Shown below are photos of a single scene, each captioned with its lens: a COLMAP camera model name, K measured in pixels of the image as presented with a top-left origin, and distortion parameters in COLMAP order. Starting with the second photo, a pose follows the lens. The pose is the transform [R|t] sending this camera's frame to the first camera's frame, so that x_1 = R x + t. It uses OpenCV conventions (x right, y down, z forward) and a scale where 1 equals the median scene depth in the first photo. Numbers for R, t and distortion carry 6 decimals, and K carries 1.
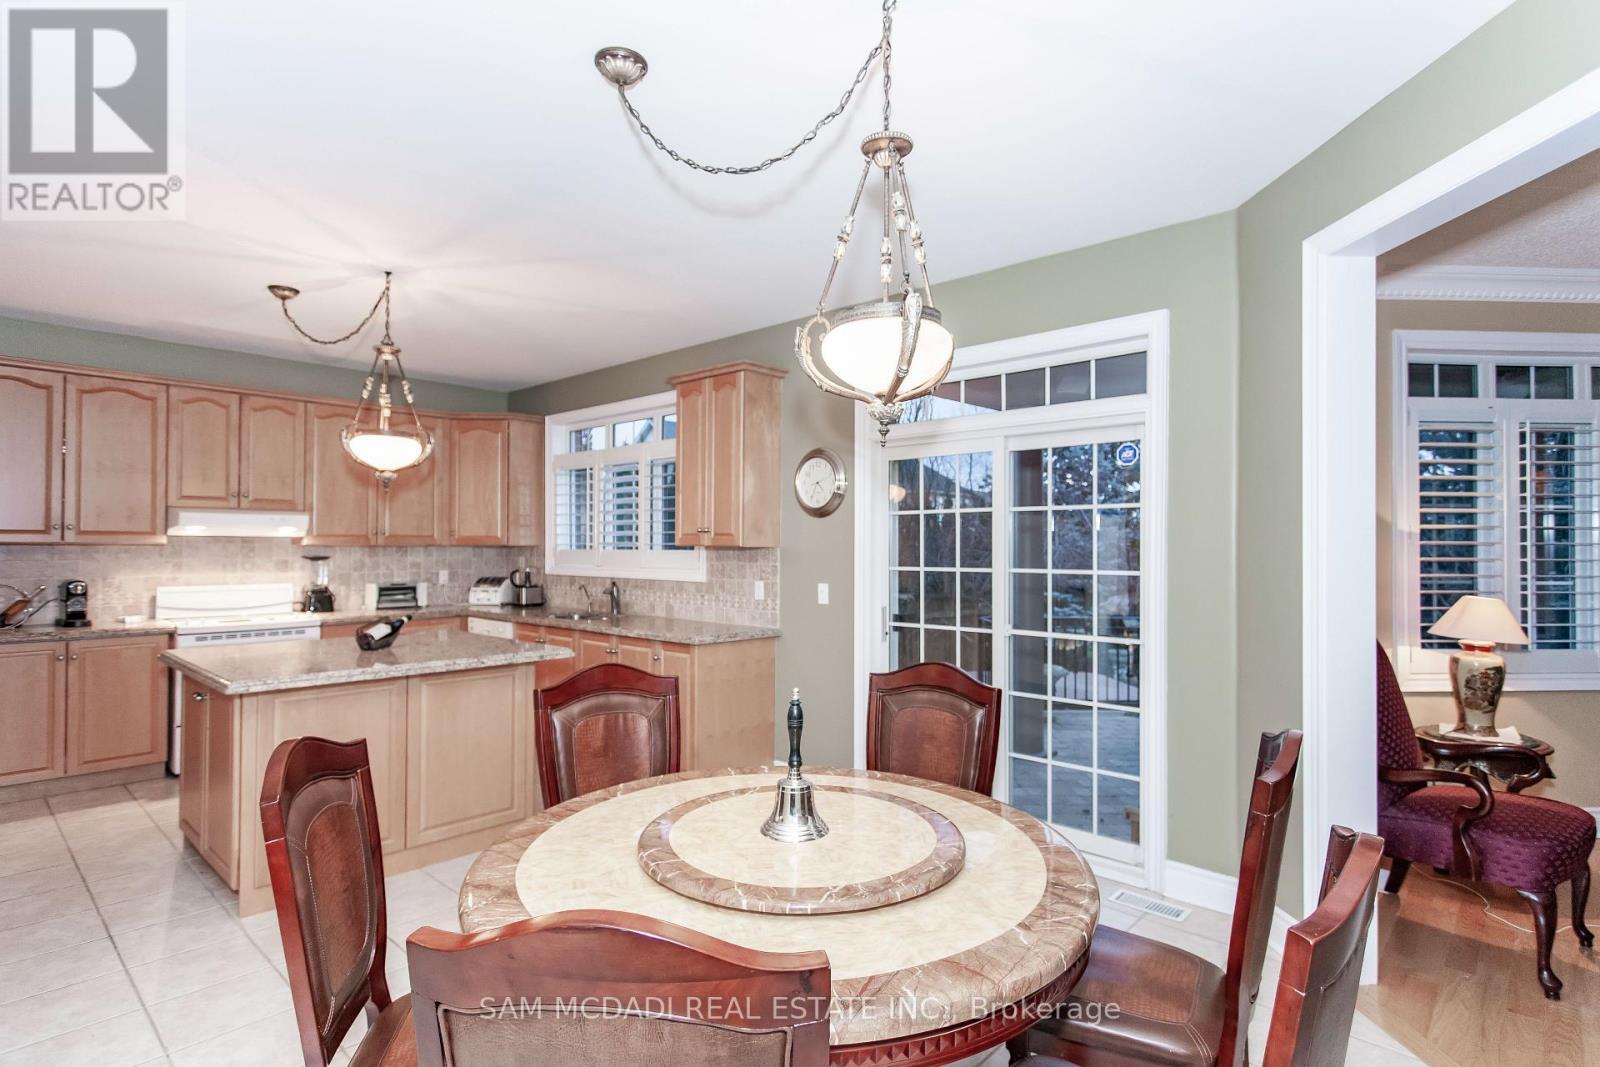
lens RADIAL K [[857.3, 0, 800.9], [0, 857.3, 536.3], [0, 0, 1]] dist [-0.000474, -0.002717]
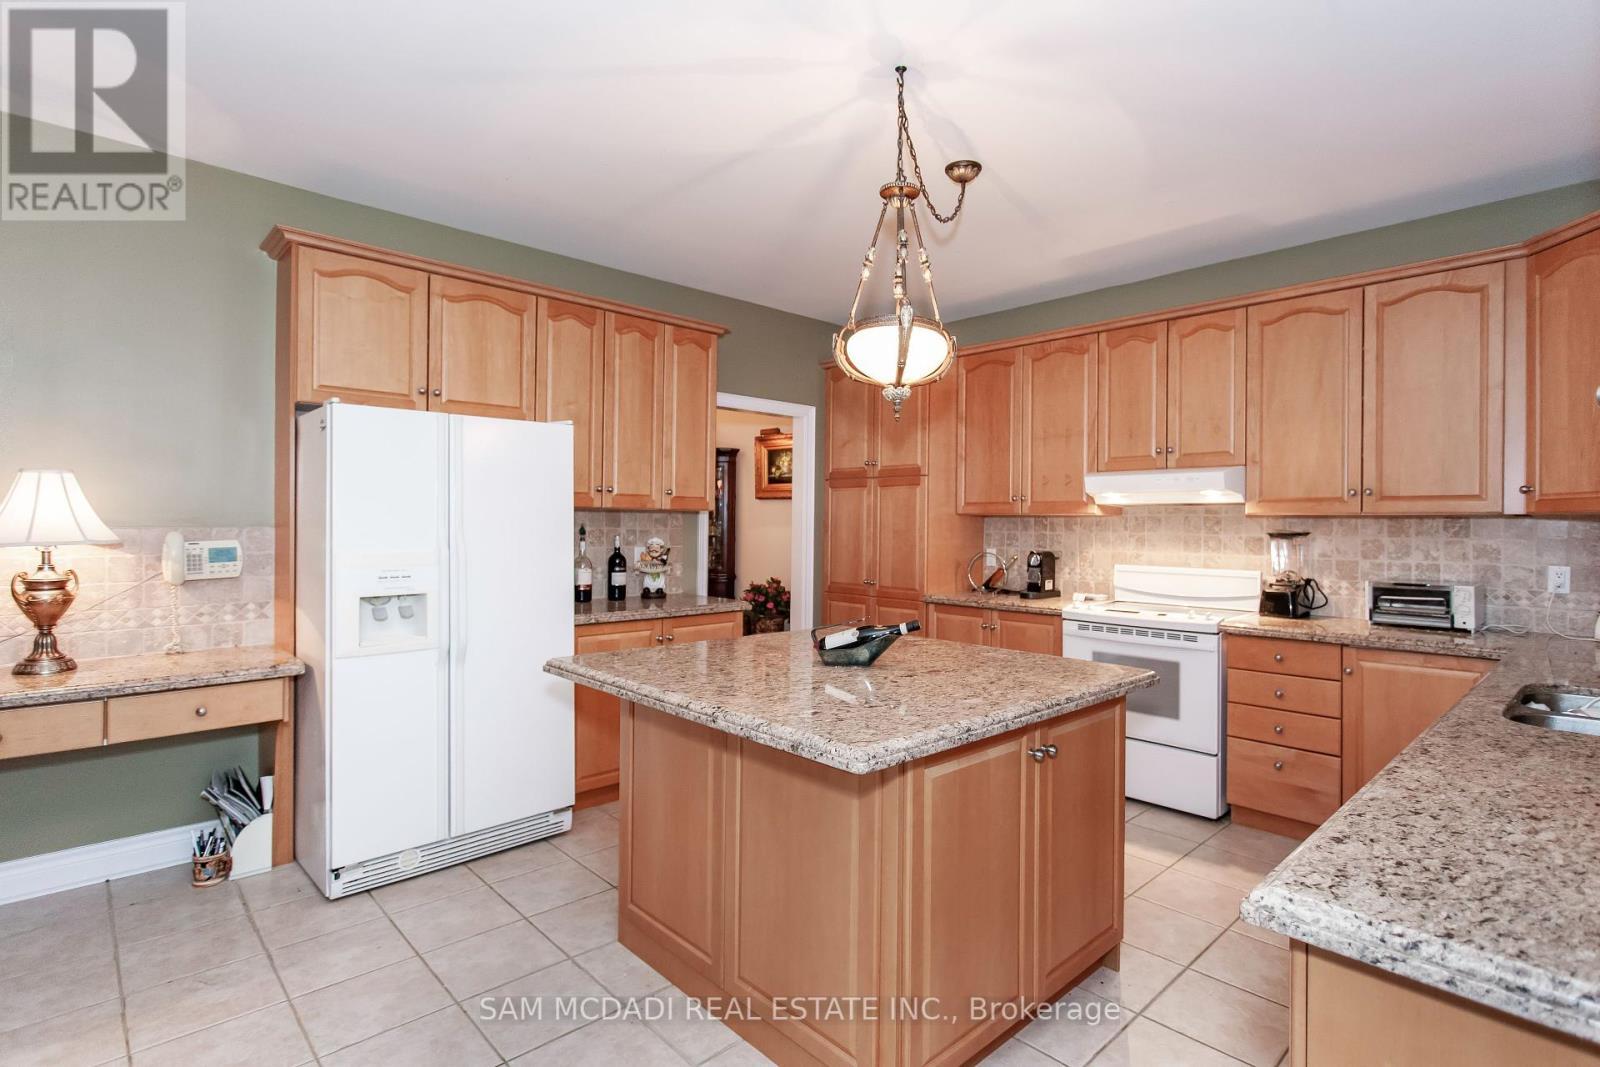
lens RADIAL K [[775.0, 0, 814.2], [0, 775.0, 522.5], [0, 0, 1]] dist [-0.024290, 0.000068]
pose [[-0.067313, -0.006001, -0.997714, 0.077991], [0.002092, 0.999979, -0.006156, 0.025779], [0.997730, -0.002501, -0.067299, 0.931342]]
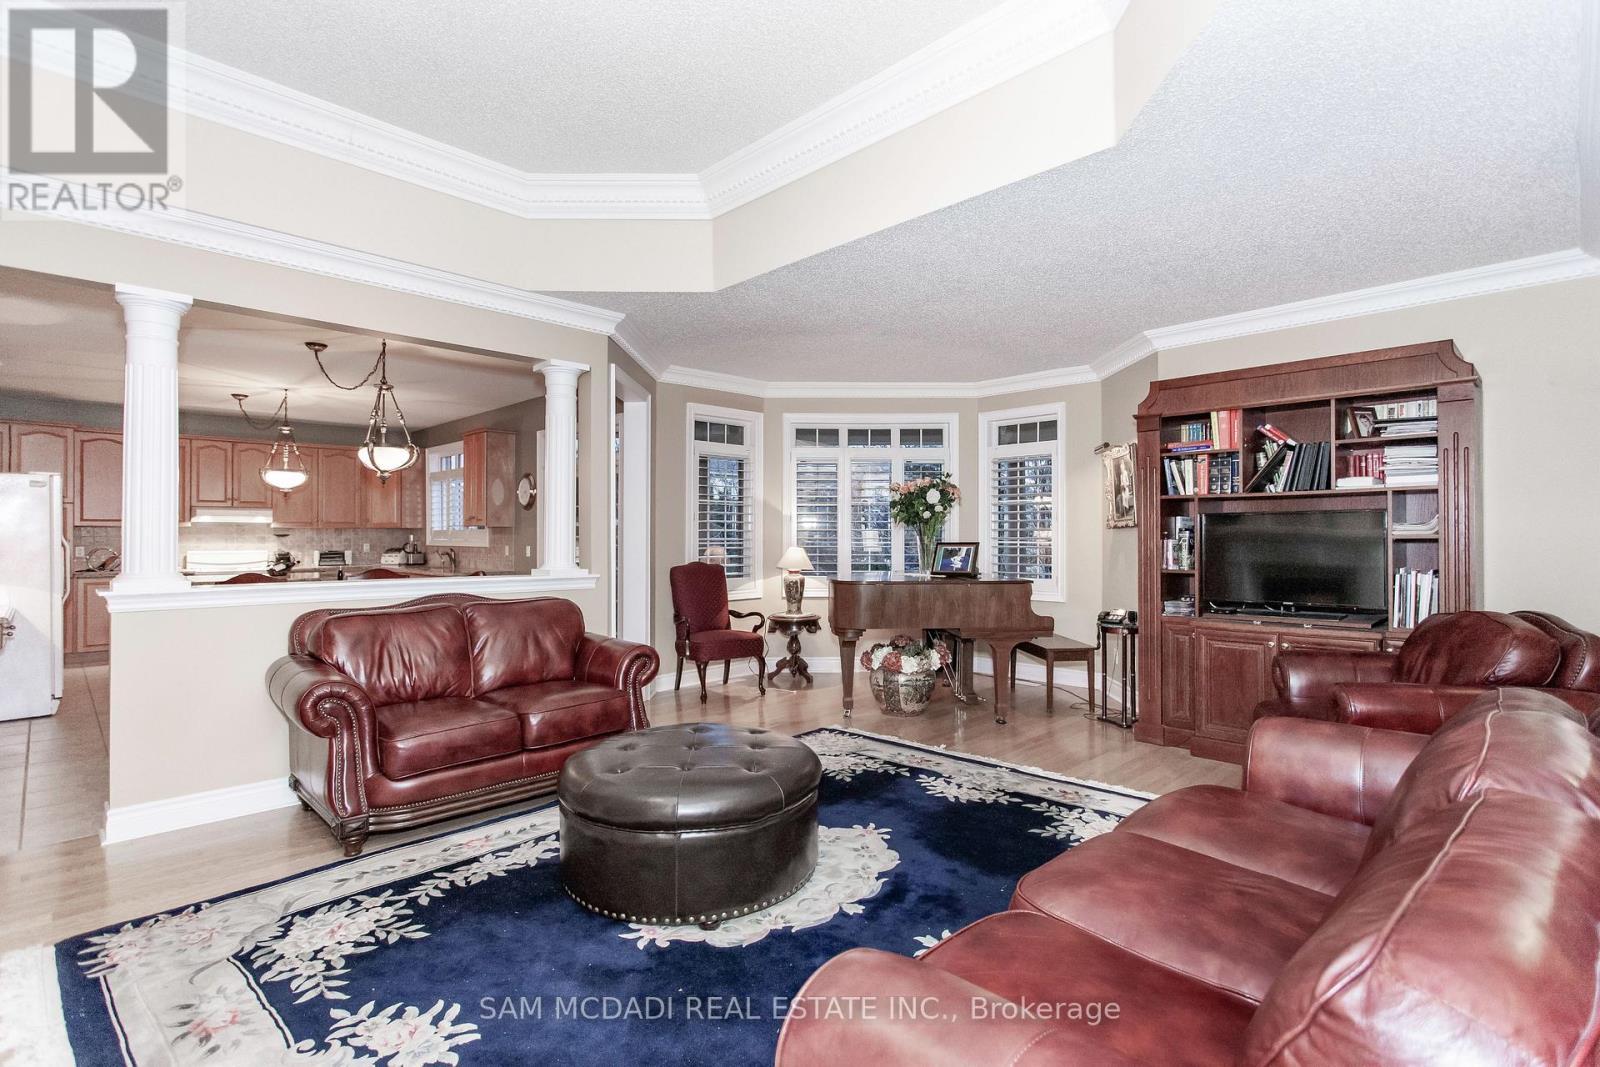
lens RADIAL K [[775.0, 0, 838.4], [0, 775.0, 531.3], [0, 0, 1]] dist [-0.024290, 0.000068]
pose [[0.999984, -0.005493, -0.001285, 0.772313], [0.005499, 0.999972, 0.005125, 0.021484], [0.001257, -0.005132, 0.999986, -0.745587]]
